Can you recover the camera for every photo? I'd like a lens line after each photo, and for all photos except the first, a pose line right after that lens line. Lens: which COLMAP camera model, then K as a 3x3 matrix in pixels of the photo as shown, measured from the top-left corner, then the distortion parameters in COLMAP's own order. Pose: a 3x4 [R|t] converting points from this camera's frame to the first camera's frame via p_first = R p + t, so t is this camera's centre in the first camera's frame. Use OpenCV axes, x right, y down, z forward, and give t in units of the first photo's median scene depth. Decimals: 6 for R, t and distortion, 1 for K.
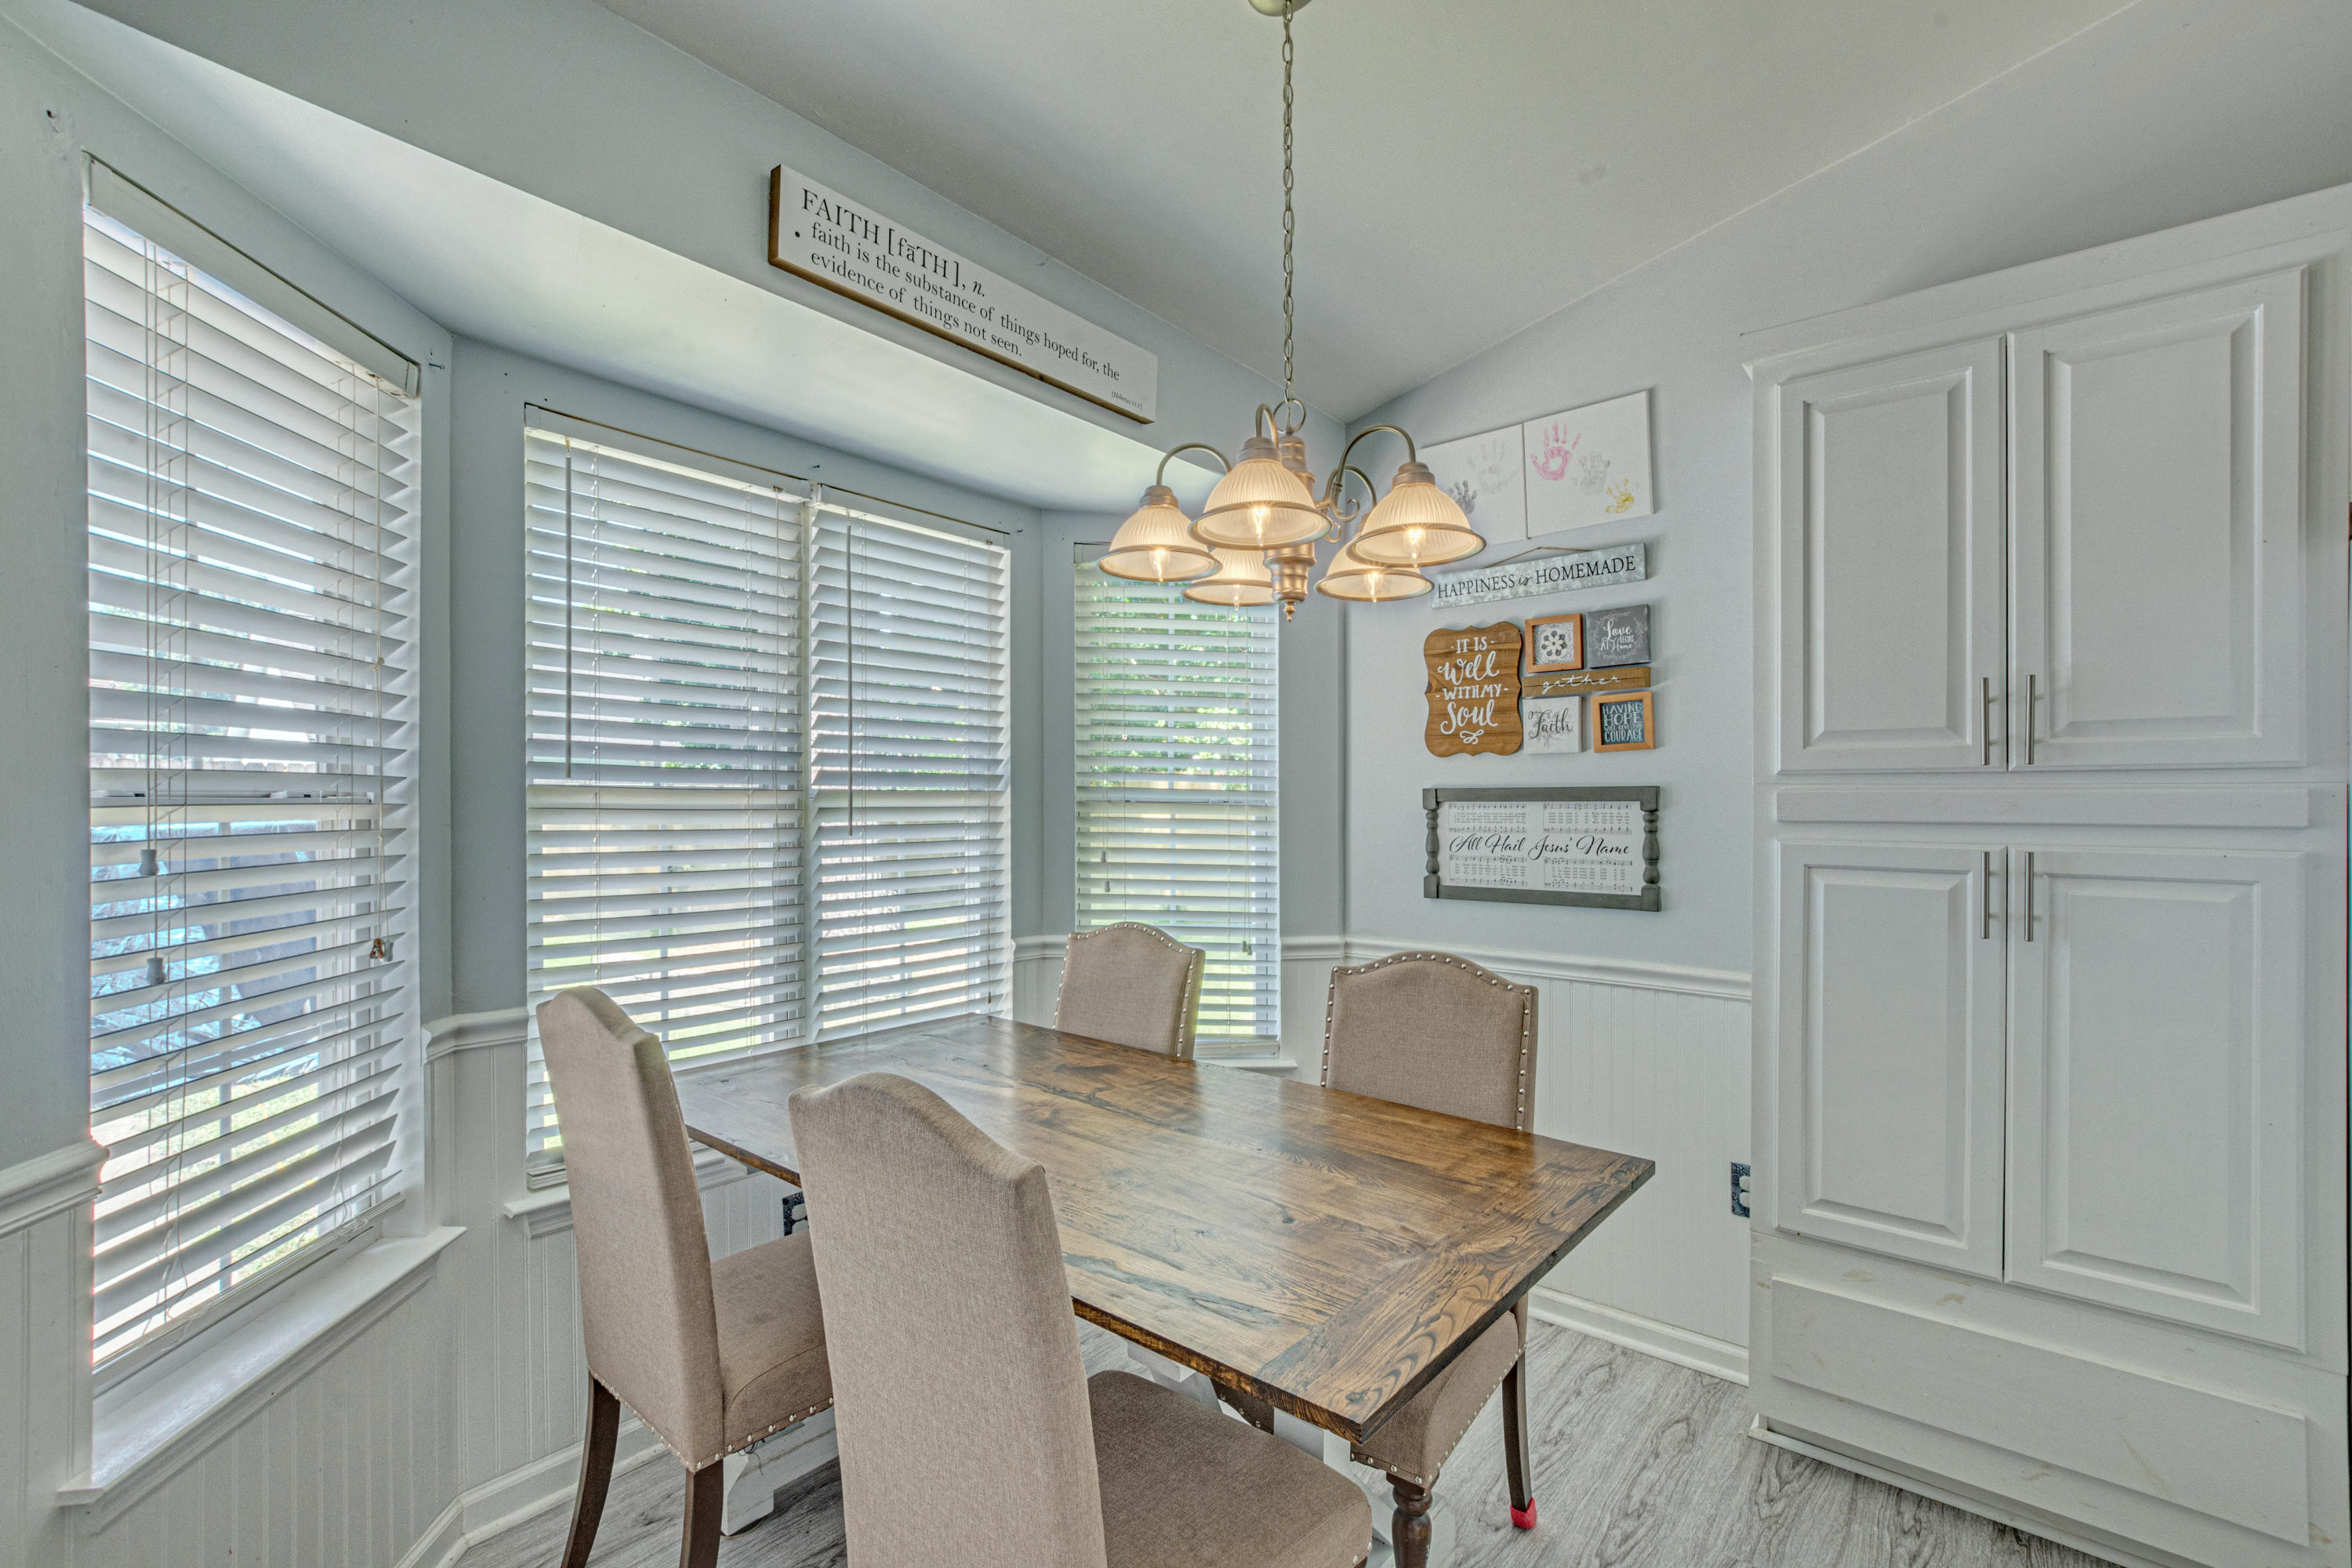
lens RADIAL K [[1053.3, 0, 1195.3], [0, 1053.3, 795.8], [0, 0, 1]] dist [-0.024550, 0.009399]
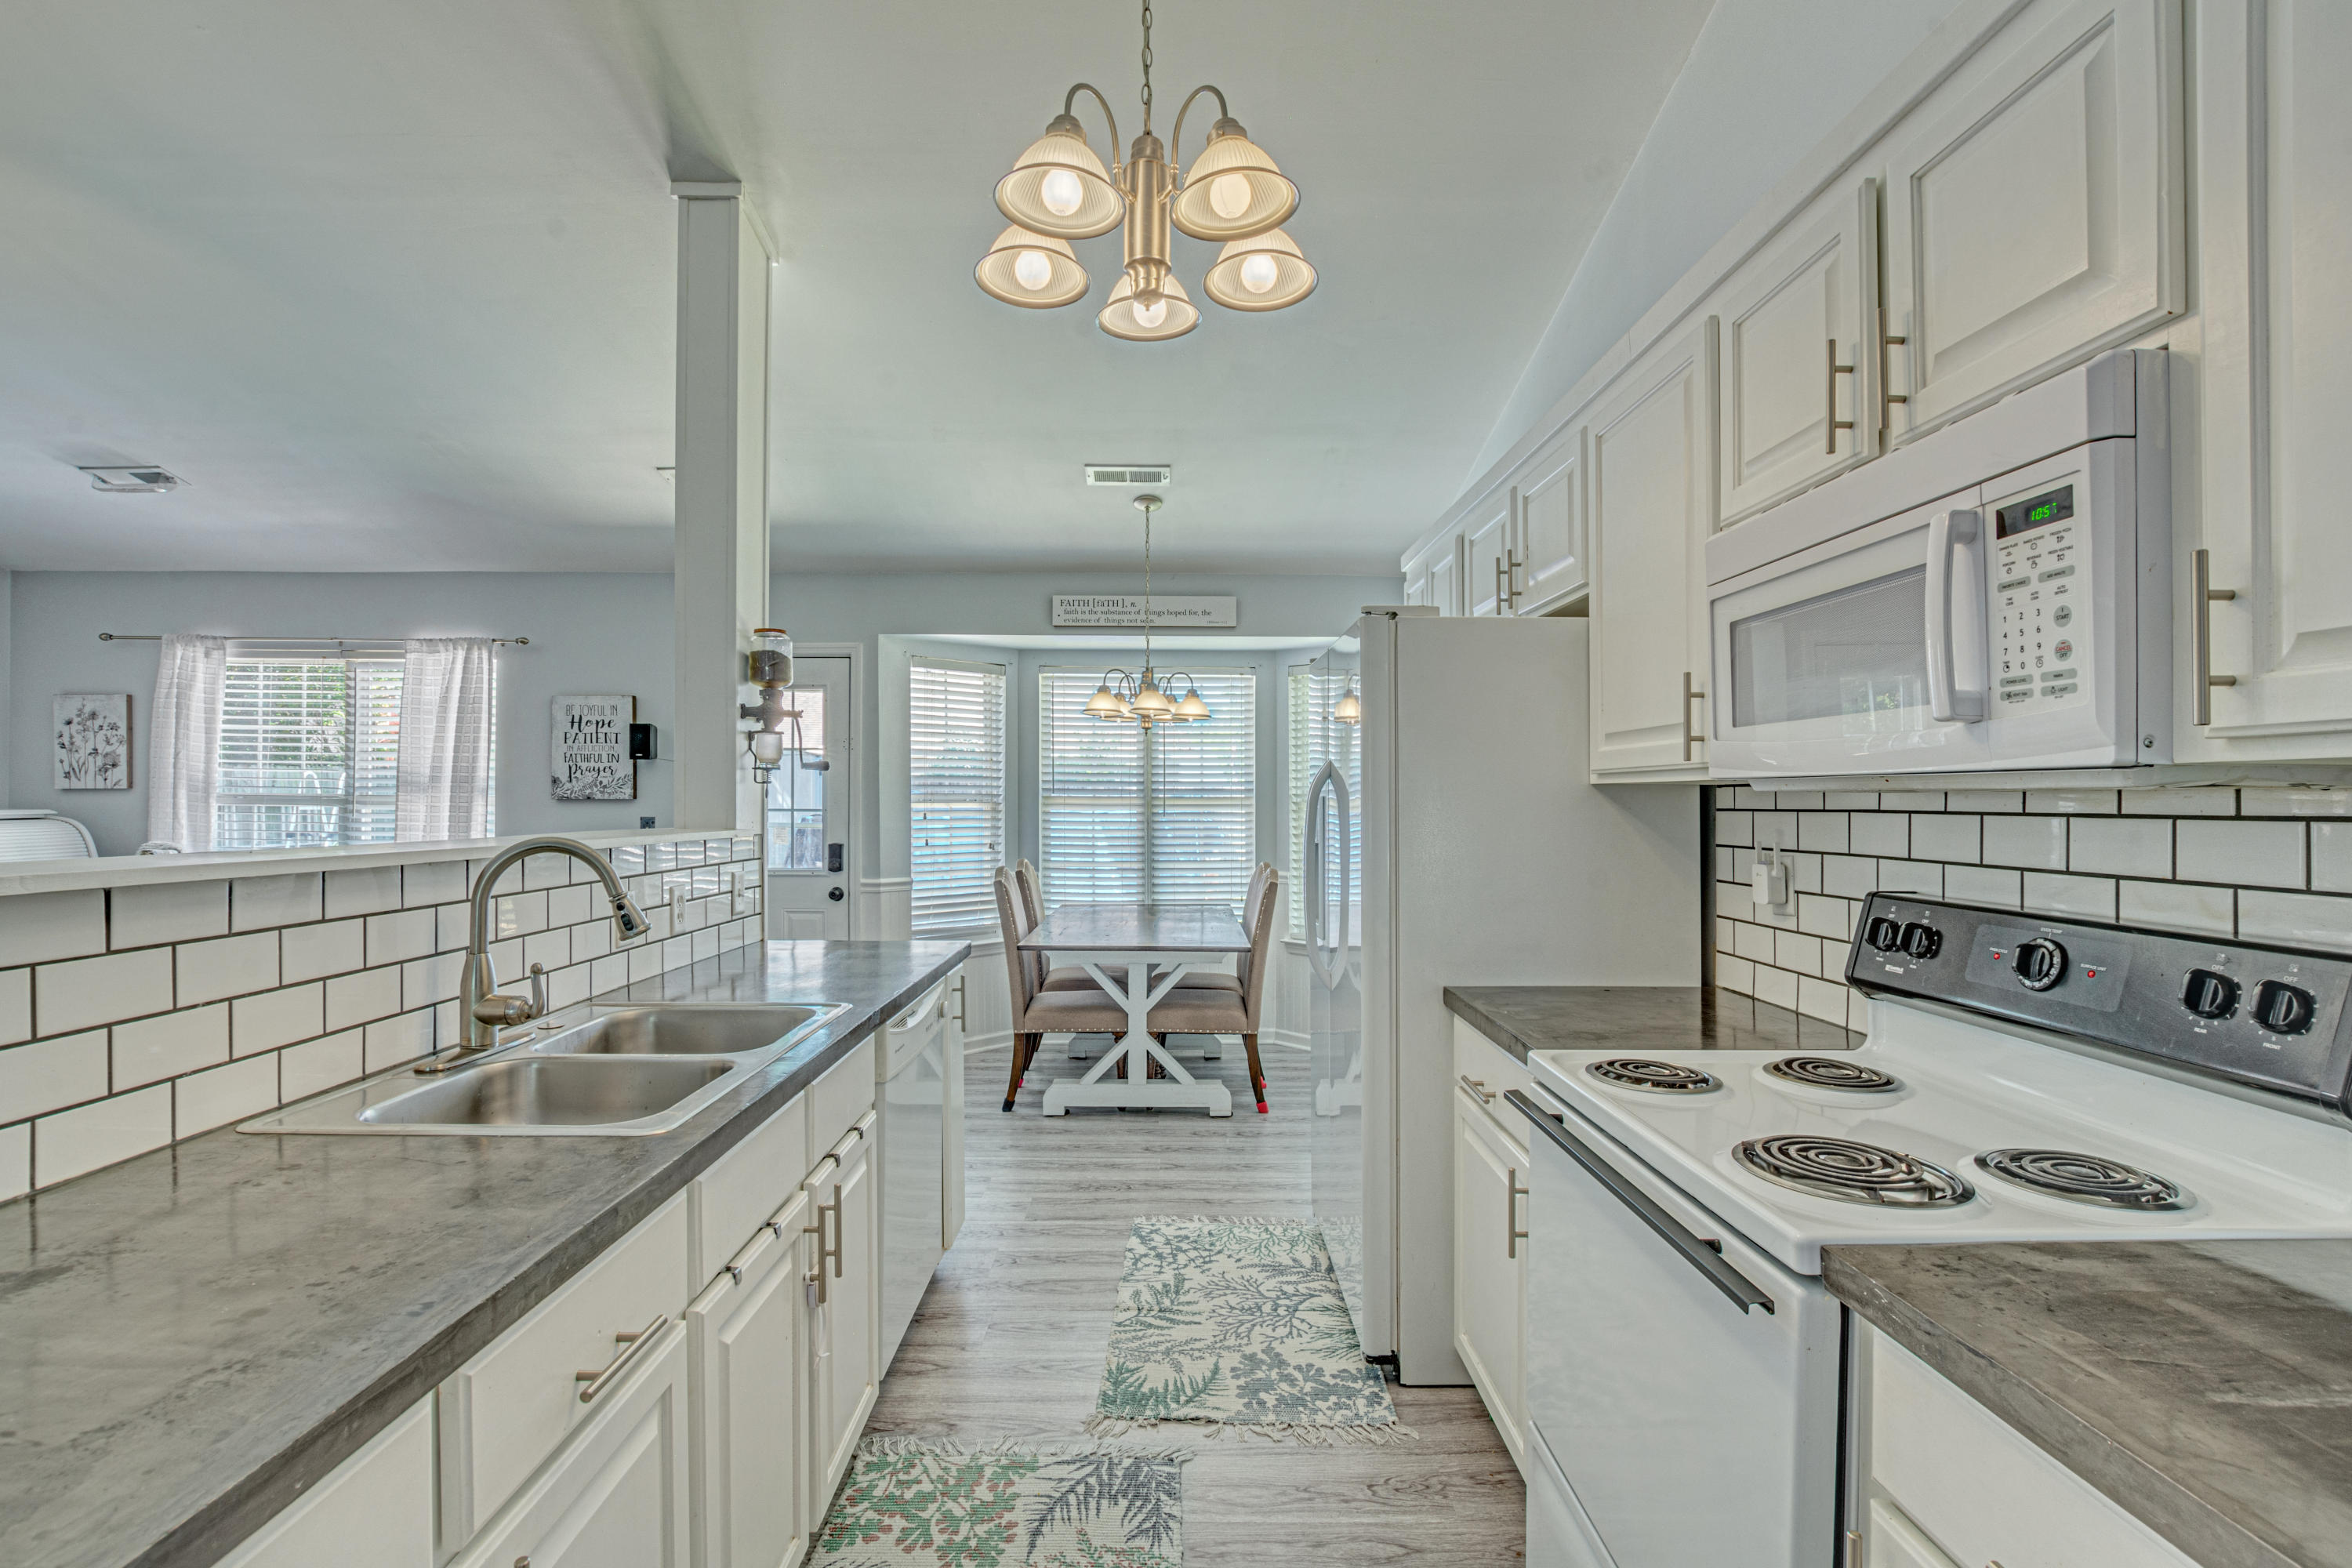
lens RADIAL K [[1053.3, 0, 1191.3], [0, 1053.3, 792.9], [0, 0, 1]] dist [-0.024550, 0.009399]
pose [[0.641839, -0.011100, -0.766759, 1.765425], [0.005357, 0.999936, -0.009992, 0.011110], [0.766821, 0.002305, 0.641857, -0.544871]]
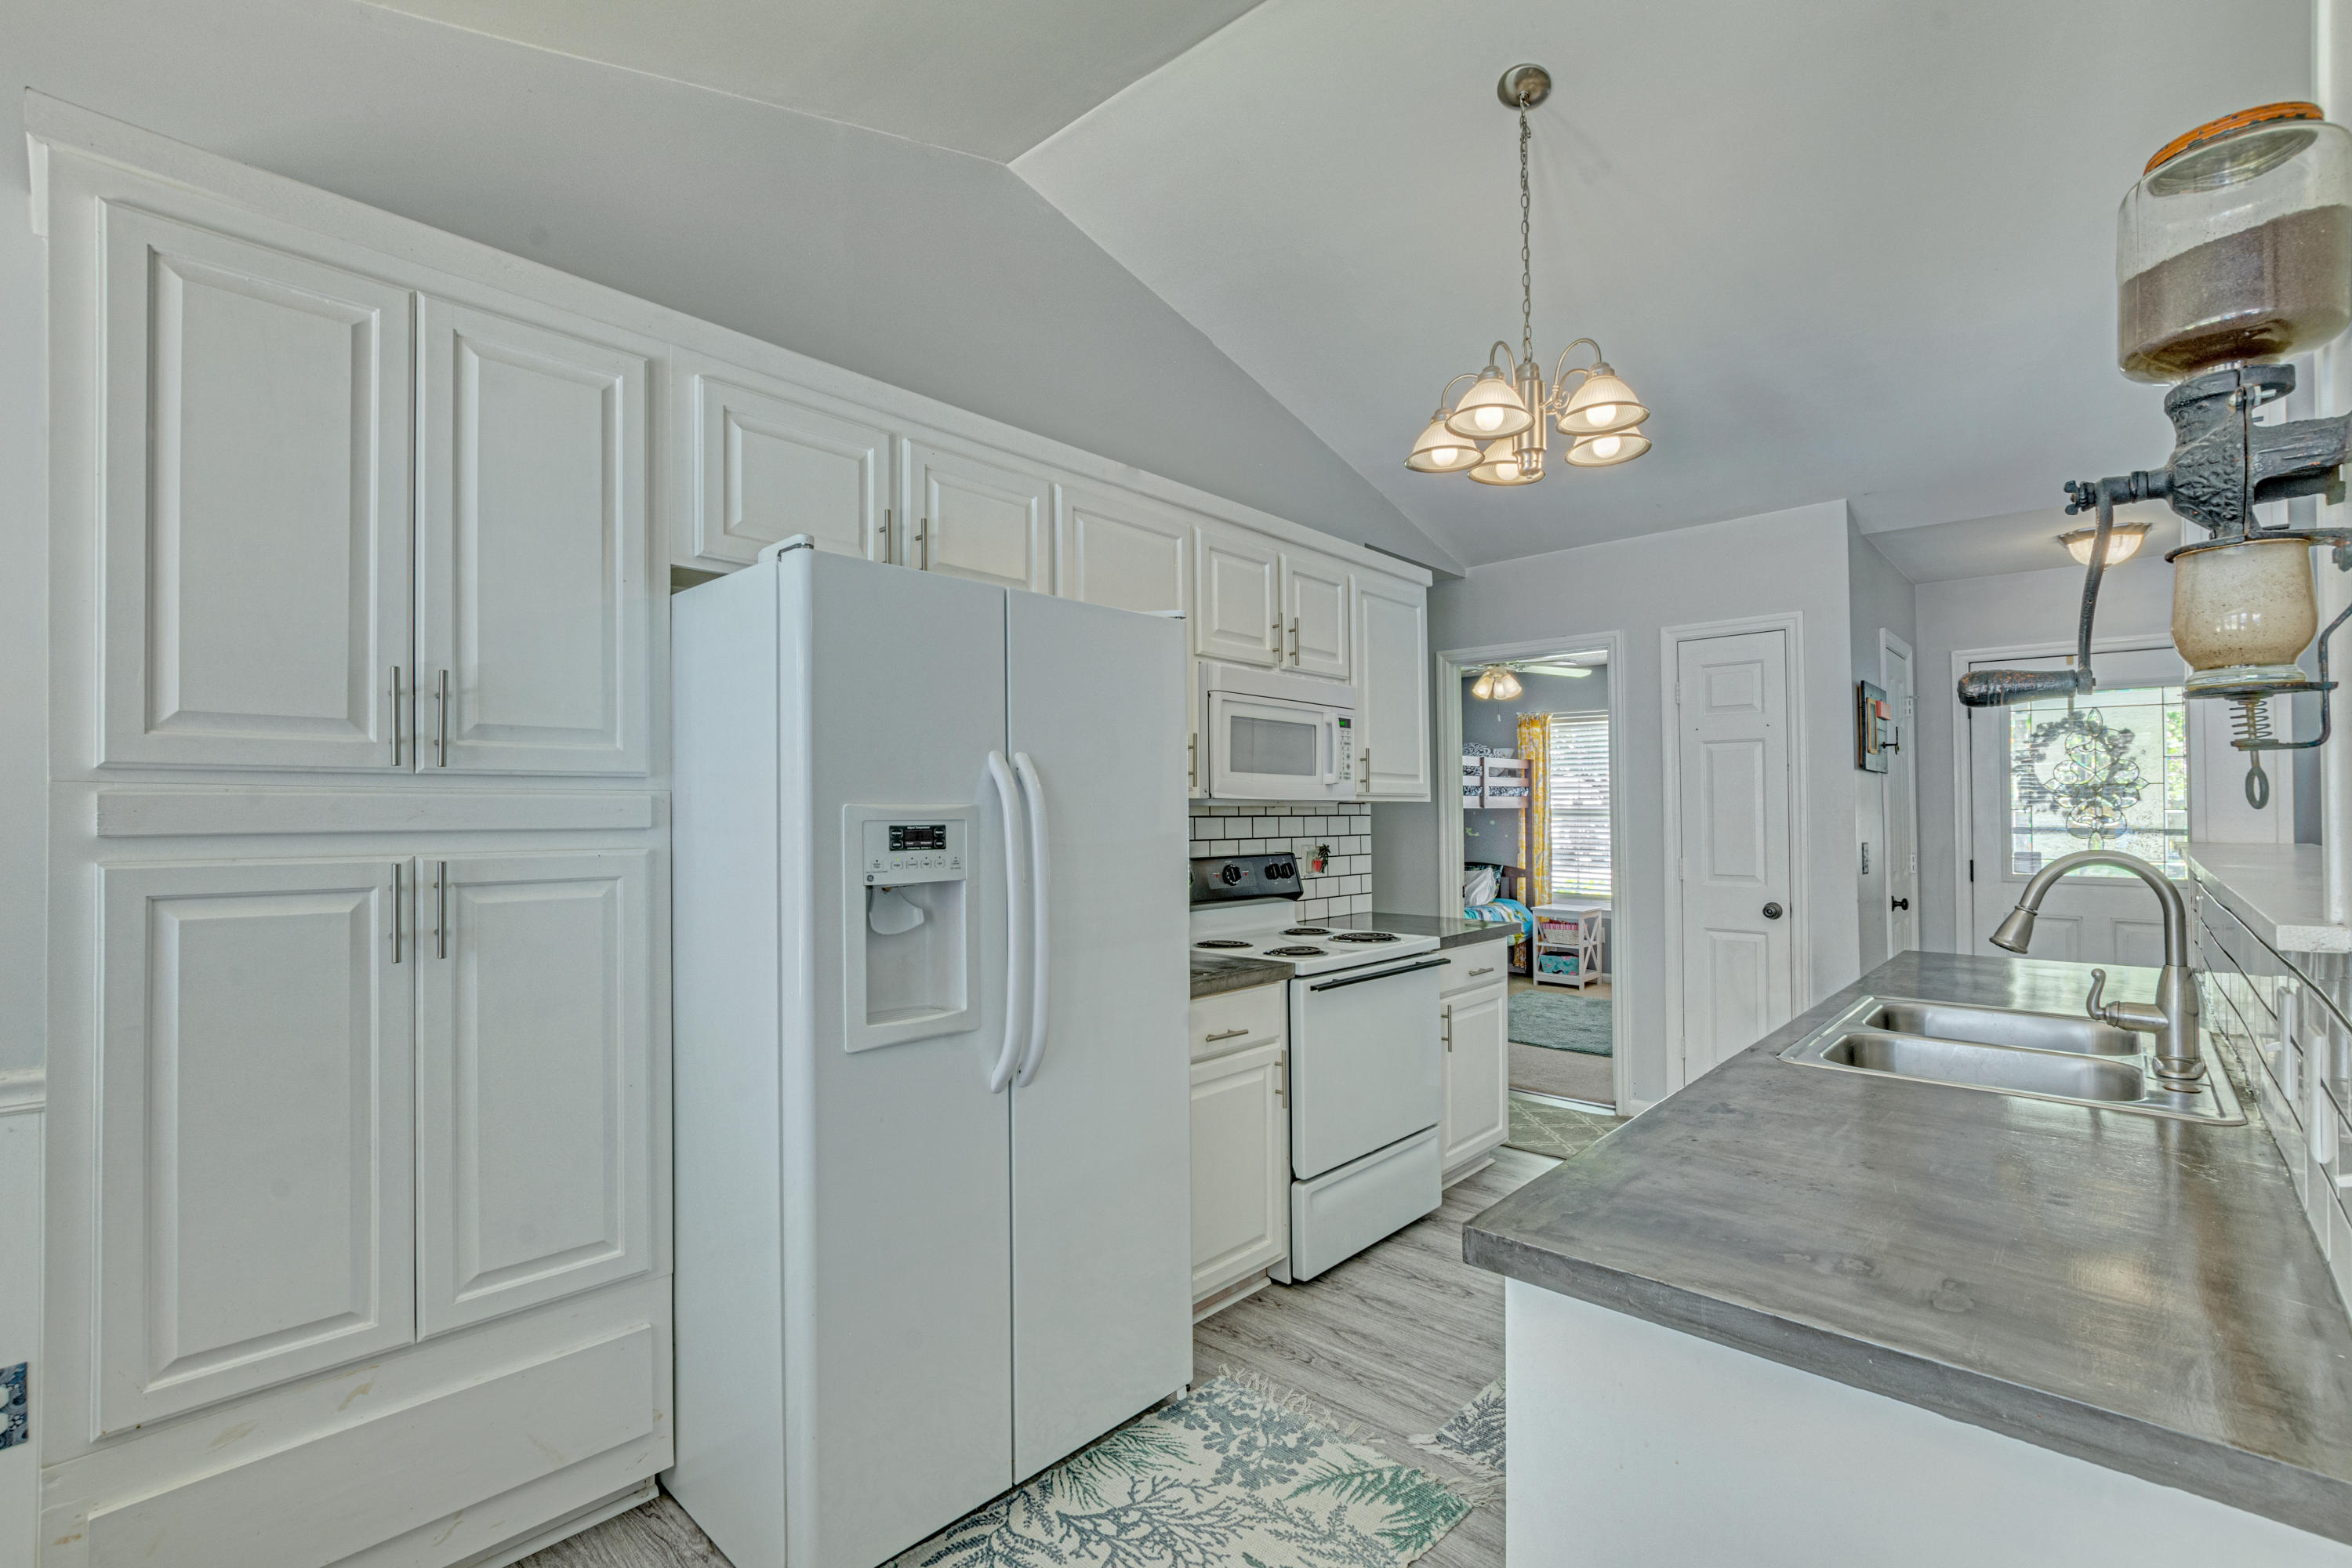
lens RADIAL K [[1053.3, 0, 1158.2], [0, 1053.3, 791.7], [0, 0, 1]] dist [-0.024550, 0.009399]
pose [[0.067272, 0.011870, 0.997664, -0.078250], [-0.001992, 0.999929, -0.011763, 0.001695], [-0.997733, -0.001196, 0.067291, 0.294185]]
